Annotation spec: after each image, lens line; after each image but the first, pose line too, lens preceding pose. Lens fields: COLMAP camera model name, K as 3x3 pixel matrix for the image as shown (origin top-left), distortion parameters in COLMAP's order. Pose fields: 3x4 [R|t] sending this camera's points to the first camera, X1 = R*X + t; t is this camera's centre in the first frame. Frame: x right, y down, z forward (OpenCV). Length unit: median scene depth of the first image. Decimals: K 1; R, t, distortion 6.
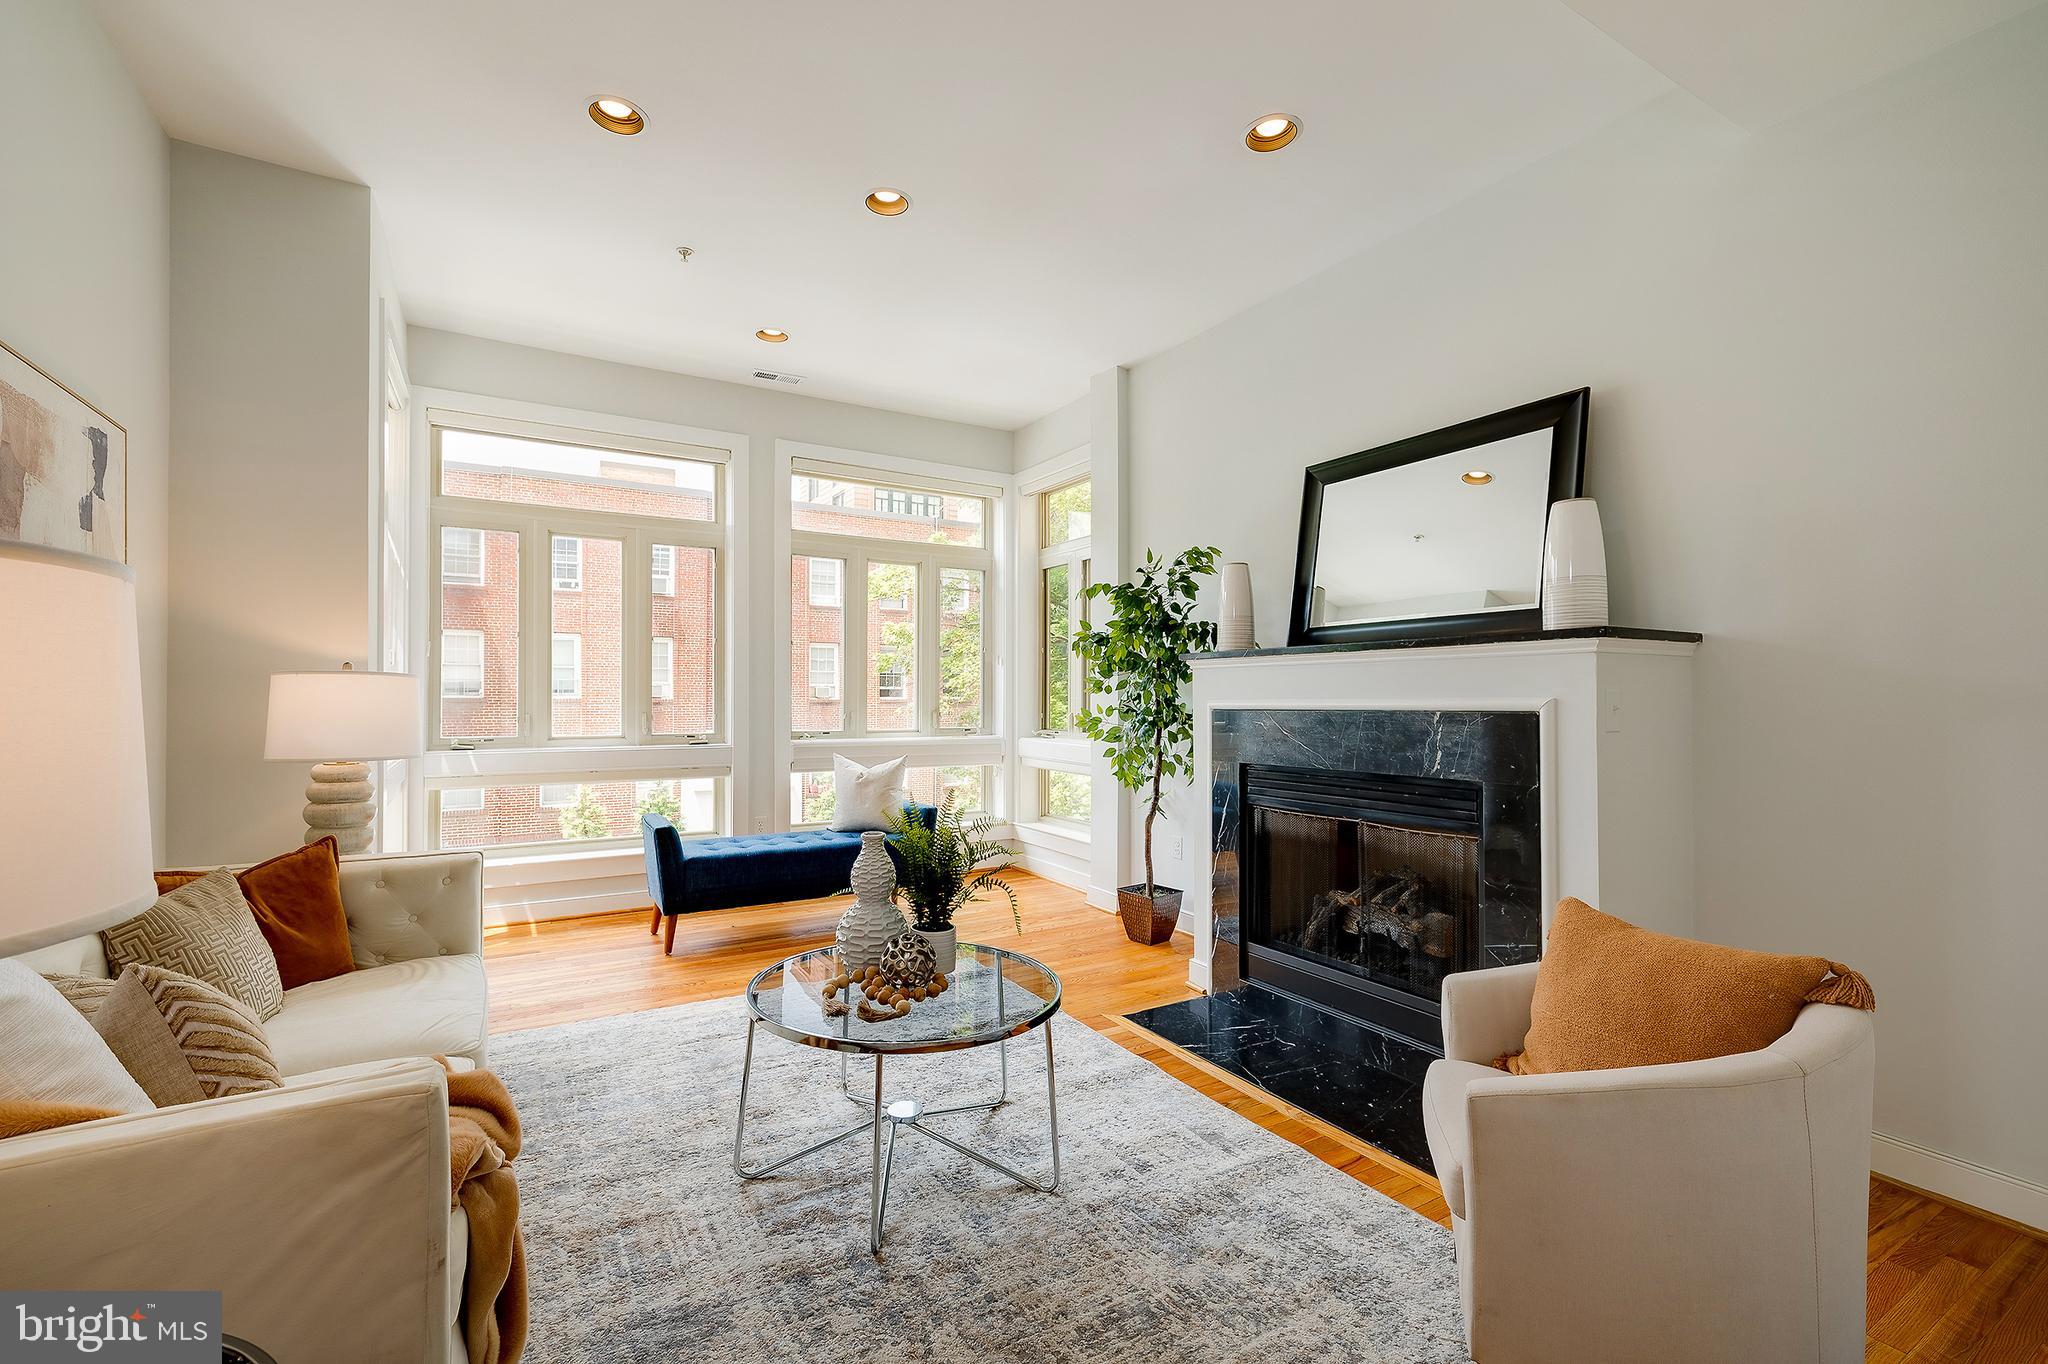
lens RADIAL K [[863.0, 0, 1006.0], [0, 863.0, 683.5], [0, 0, 1]] dist [0.001320, 0.000016]
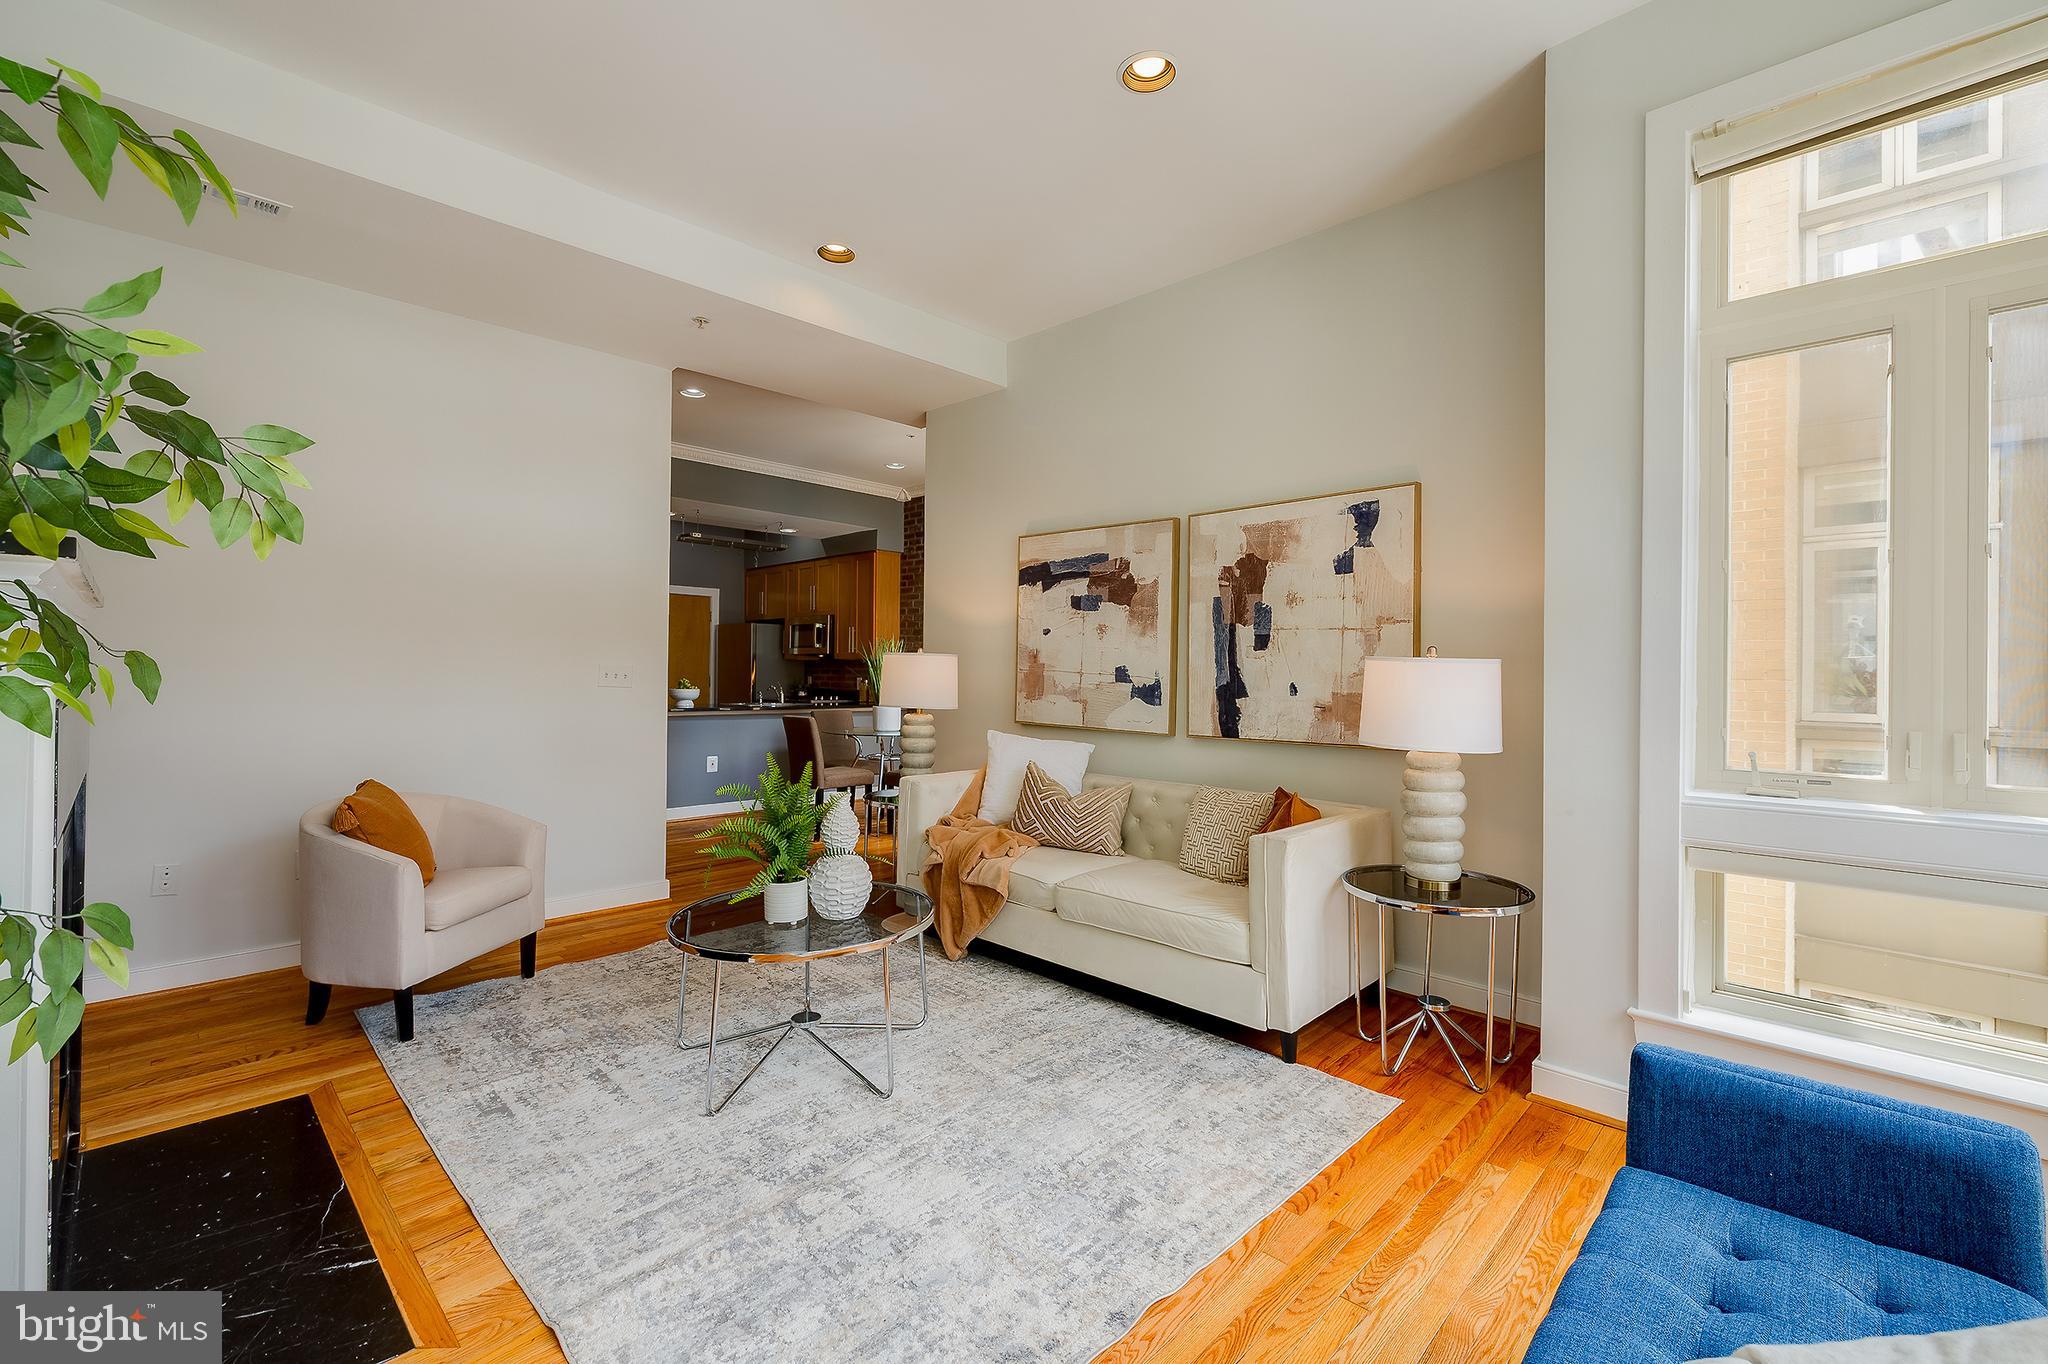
lens RADIAL K [[893.1, 0, 1026.8], [0, 893.1, 664.3], [0, 0, 1]] dist [-0.001460, -0.000259]
pose [[-0.967734, -0.011383, -0.251716, -0.076891], [-0.007538, 0.999840, -0.016233, 0.017531], [0.251861, -0.013812, -0.967665, 1.823531]]
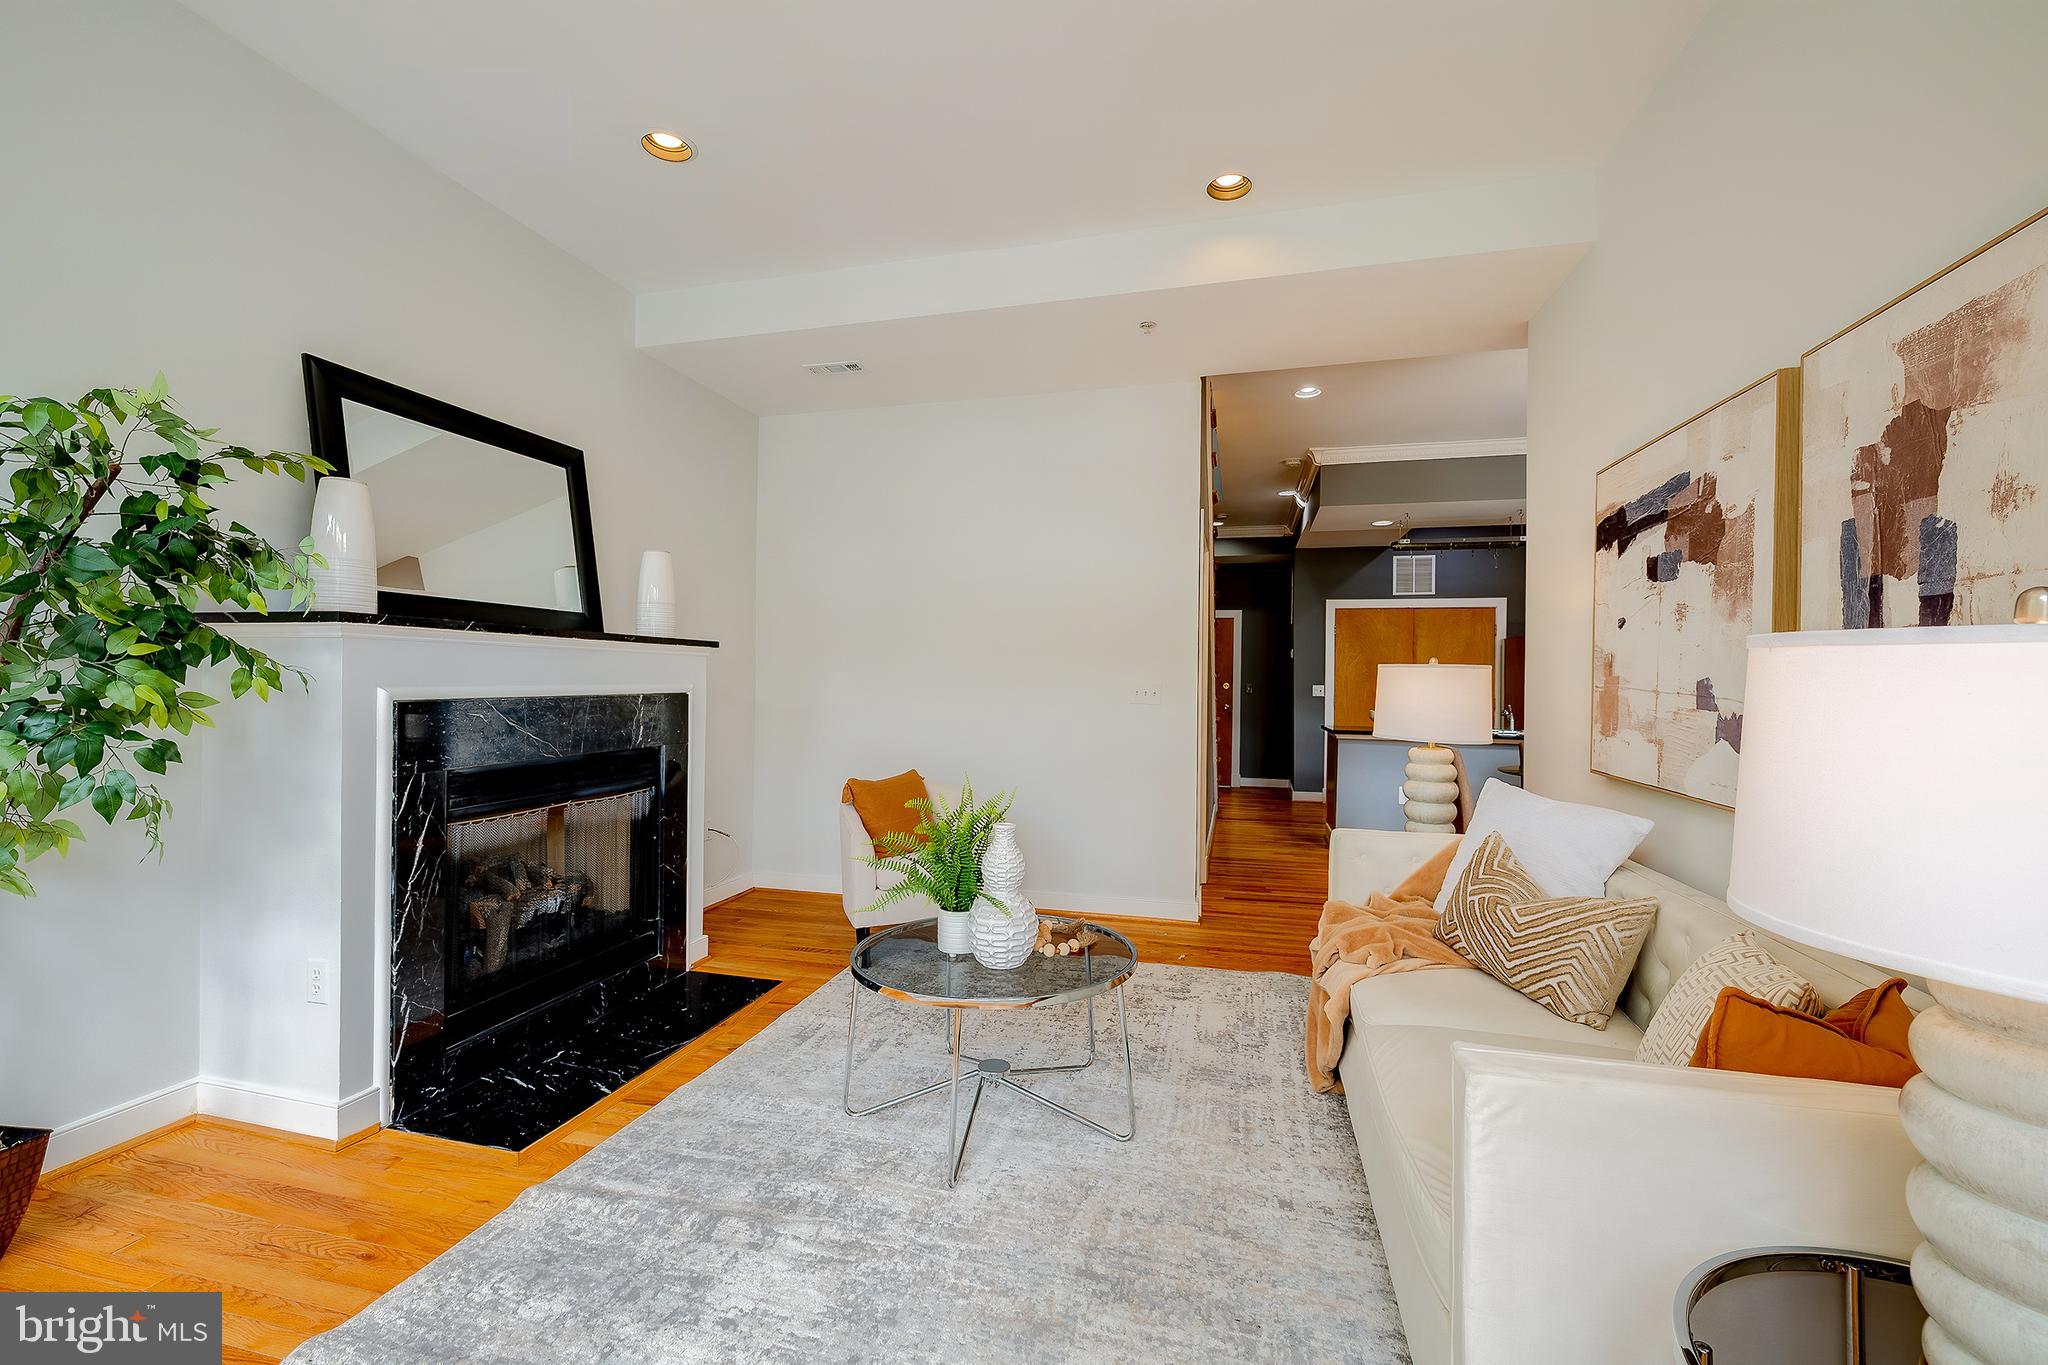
lens RADIAL K [[863.0, 0, 1006.0], [0, 863.0, 684.0], [0, 0, 1]] dist [0.001320, 0.000016]
pose [[-0.688629, -0.007042, 0.725080, -0.731017], [-0.016923, 0.999837, -0.006363, 0.015026], [-0.724917, -0.016652, -0.688635, 1.395533]]
